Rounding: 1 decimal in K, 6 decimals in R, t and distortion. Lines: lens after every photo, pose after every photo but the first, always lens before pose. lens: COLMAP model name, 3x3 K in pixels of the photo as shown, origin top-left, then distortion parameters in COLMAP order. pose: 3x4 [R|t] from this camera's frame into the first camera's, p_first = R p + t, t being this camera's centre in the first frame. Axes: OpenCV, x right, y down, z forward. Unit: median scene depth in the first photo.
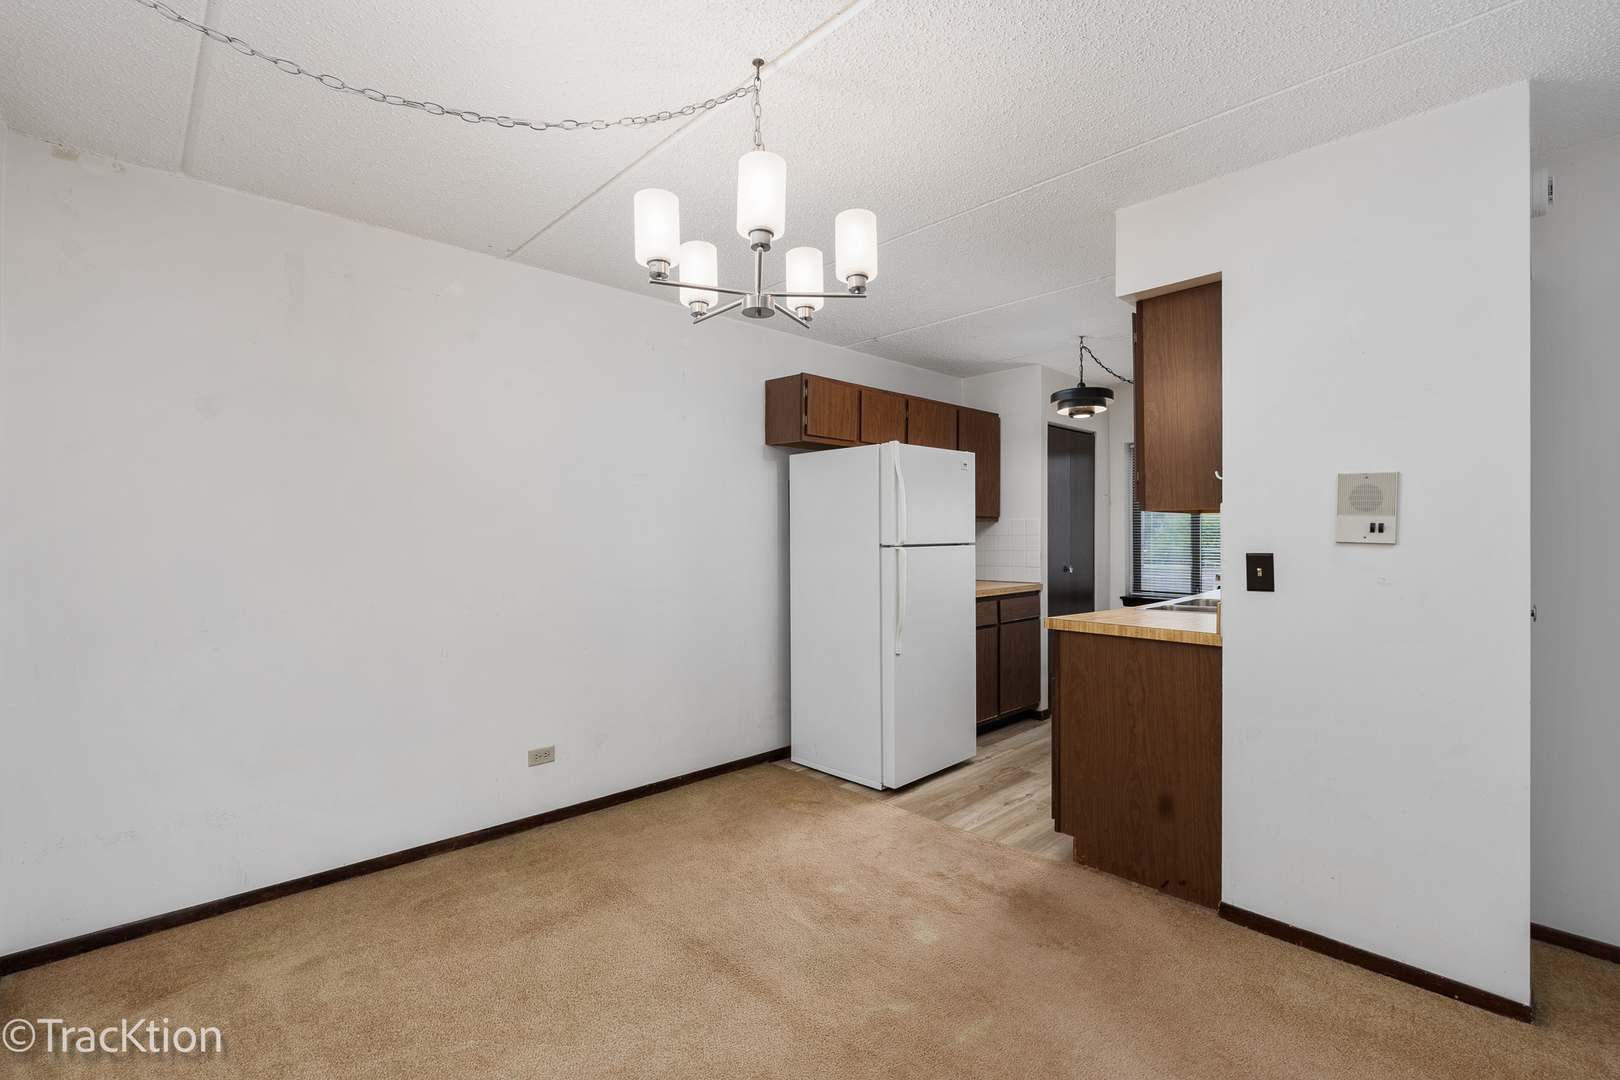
lens RADIAL K [[713.0, 0, 819.6], [0, 713.0, 537.6], [0, 0, 1]] dist [-0.000822, -0.000264]
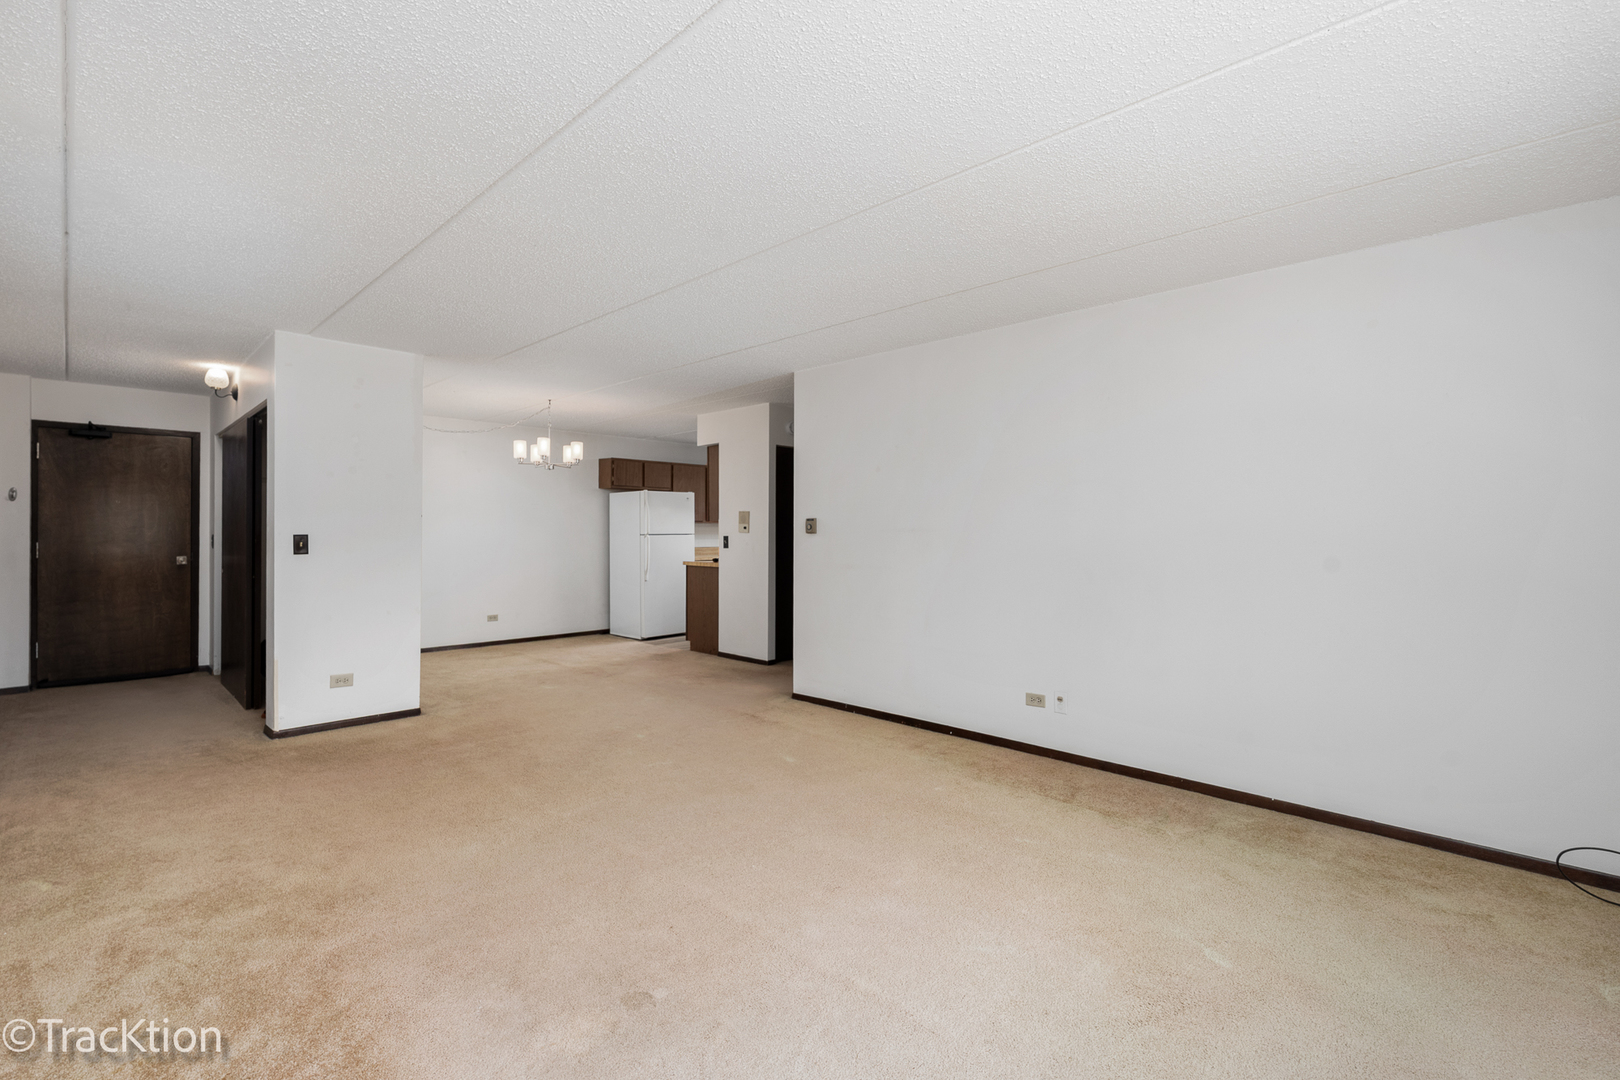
lens RADIAL K [[713.0, 0, 800.0], [0, 713.0, 535.6], [0, 0, 1]] dist [-0.000822, -0.000264]
pose [[0.999651, 0.004837, 0.025972, 0.483115], [-0.004935, 0.999981, 0.003730, 0.003628], [-0.025954, -0.003857, 0.999656, -1.186409]]
